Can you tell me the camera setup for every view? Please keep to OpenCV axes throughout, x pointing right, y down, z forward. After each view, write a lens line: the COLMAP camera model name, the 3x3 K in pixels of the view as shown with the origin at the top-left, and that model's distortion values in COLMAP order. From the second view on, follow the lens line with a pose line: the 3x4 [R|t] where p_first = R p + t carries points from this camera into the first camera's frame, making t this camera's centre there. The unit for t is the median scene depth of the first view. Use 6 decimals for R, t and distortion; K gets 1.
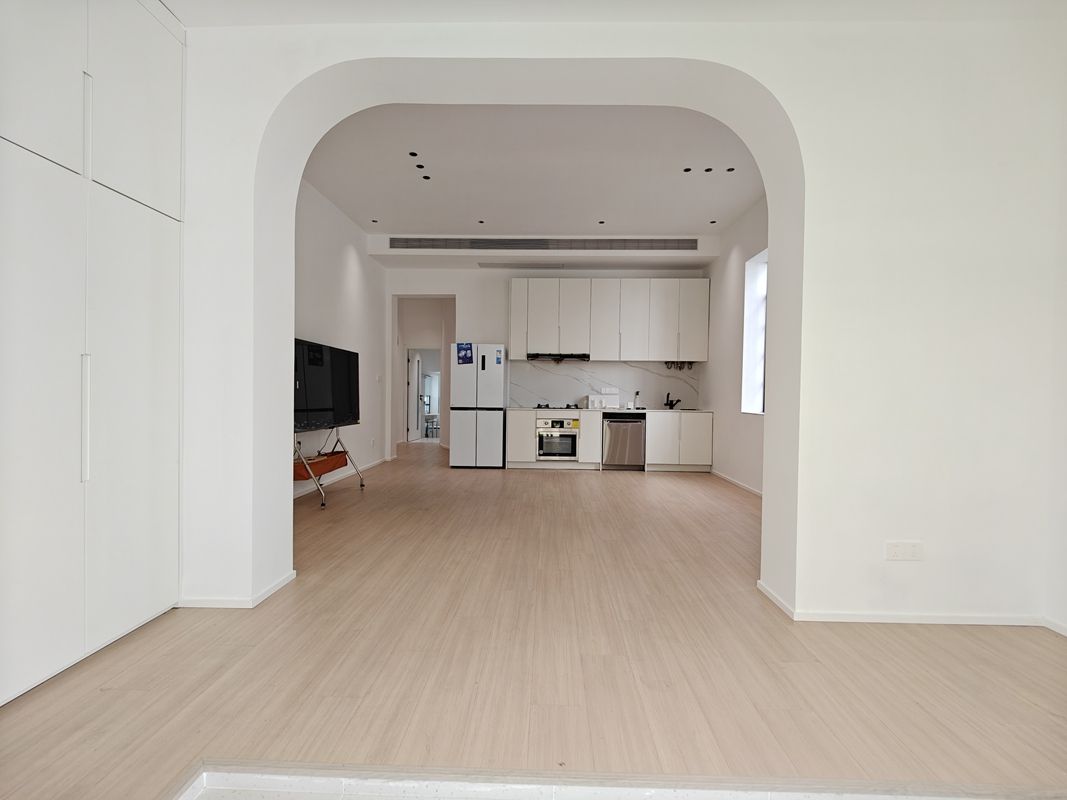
lens RADIAL K [[463.1, 0, 531.6], [0, 463.1, 404.9], [0, 0, 1]] dist [-0.008421, -0.002139]
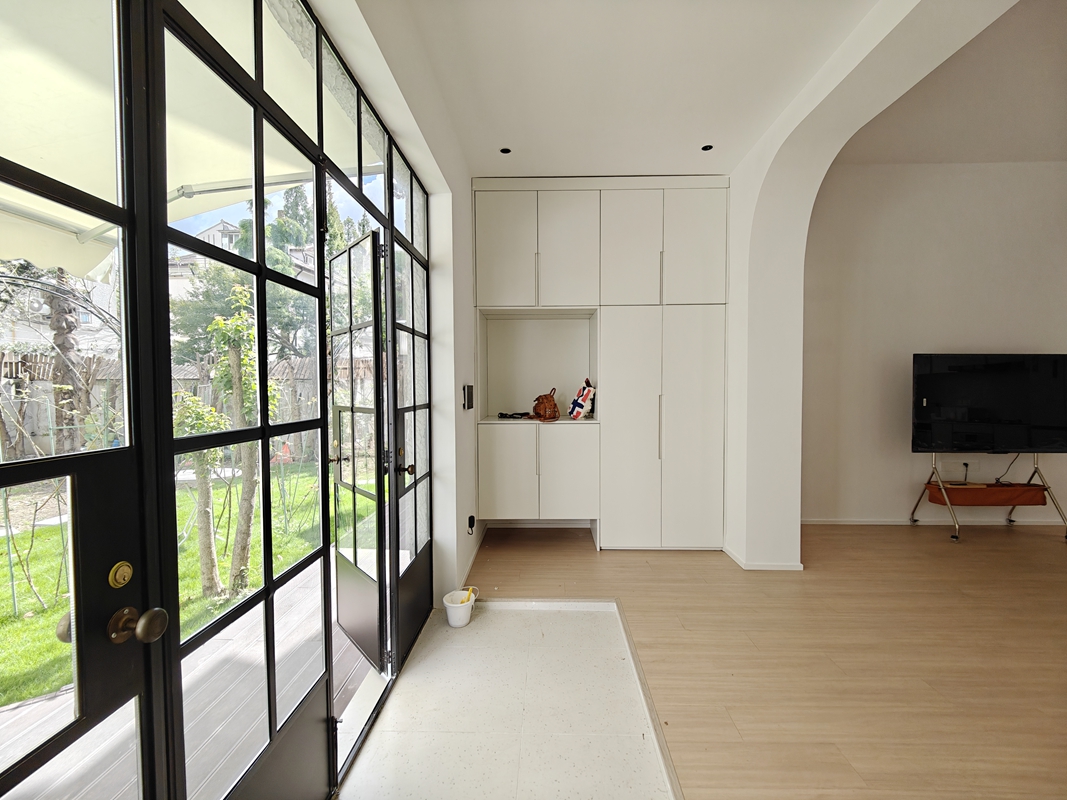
lens RADIAL K [[463.1, 0, 532.5], [0, 463.1, 400.6], [0, 0, 1]] dist [-0.008421, -0.002139]
pose [[-0.011730, 0.020668, -0.999718, 0.283300], [-0.019194, 0.999598, 0.020890, -0.031995], [0.999747, 0.019434, -0.011328, 0.128948]]
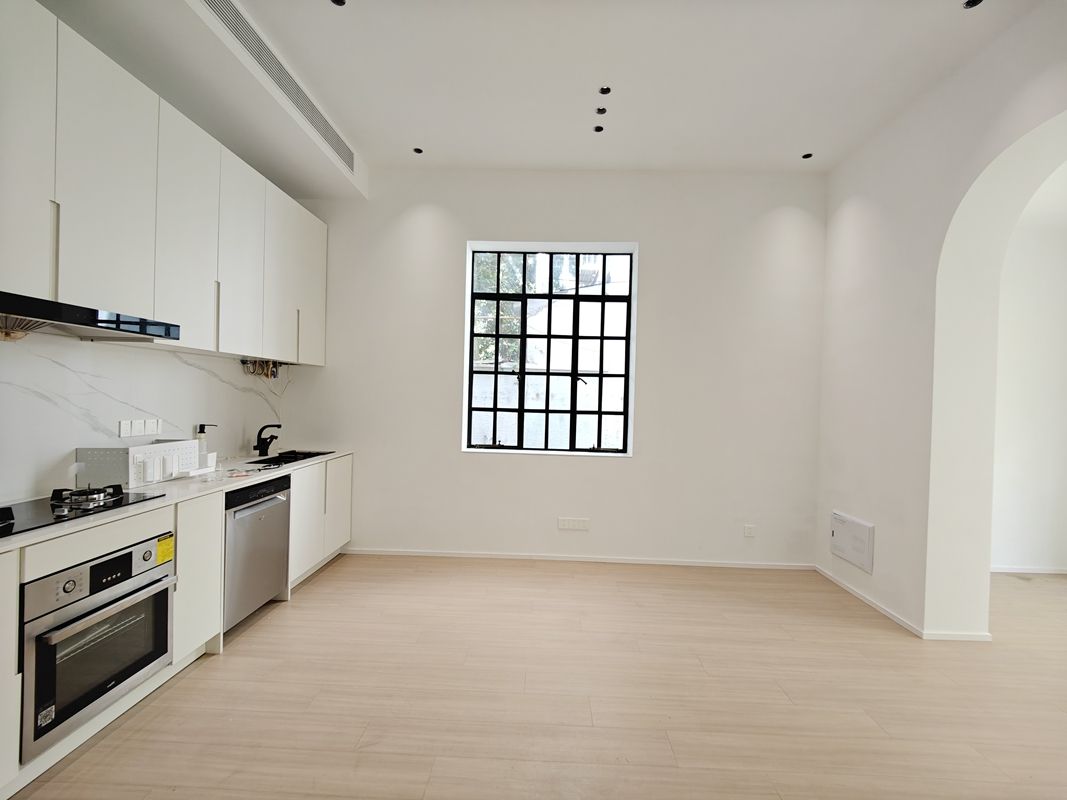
lens RADIAL K [[463.1, 0, 531.4], [0, 463.1, 397.5], [0, 0, 1]] dist [-0.008421, -0.002139]
pose [[-0.010925, -0.013831, 0.999845, -0.213295], [-0.000991, 0.999904, 0.013821, -0.064617], [-0.999940, -0.000840, -0.010938, 0.761728]]
